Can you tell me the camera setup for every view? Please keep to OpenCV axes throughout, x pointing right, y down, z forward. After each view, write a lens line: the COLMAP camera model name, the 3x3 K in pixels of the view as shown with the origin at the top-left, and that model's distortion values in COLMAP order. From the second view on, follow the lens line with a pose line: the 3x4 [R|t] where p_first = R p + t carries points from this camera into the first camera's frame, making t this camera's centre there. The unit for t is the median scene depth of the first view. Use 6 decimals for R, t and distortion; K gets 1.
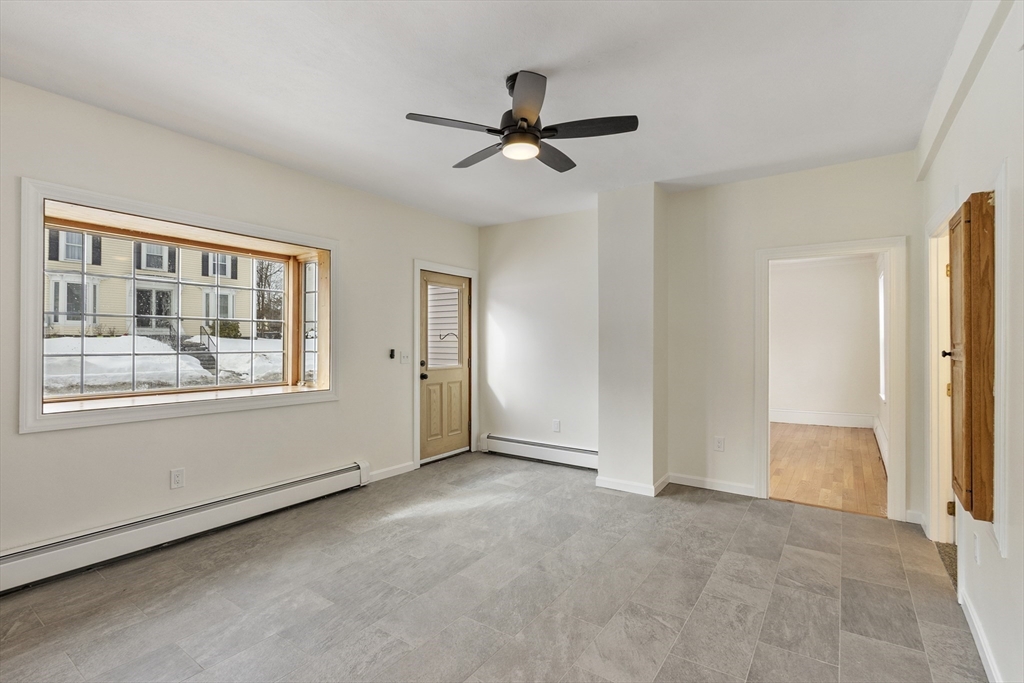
lens RADIAL K [[481.9, 0, 512.0], [0, 481.9, 341.5], [0, 0, 1]] dist [-0.001872, -0.000327]
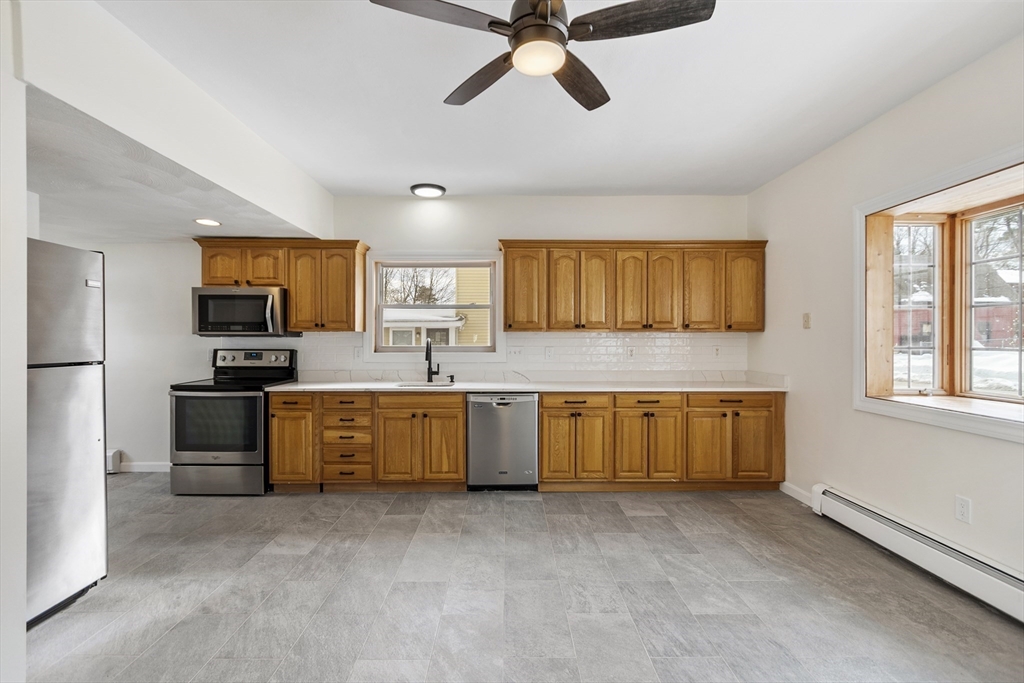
lens RADIAL K [[448.1, 0, 512.0], [0, 448.1, 341.5], [0, 0, 1]] dist [0.002518, -0.000207]
pose [[-0.814002, 0.002267, -0.580858, 0.420352], [0.003248, 0.999995, -0.000649, 0.008127], [0.580853, -0.002415, -0.814005, 1.474498]]
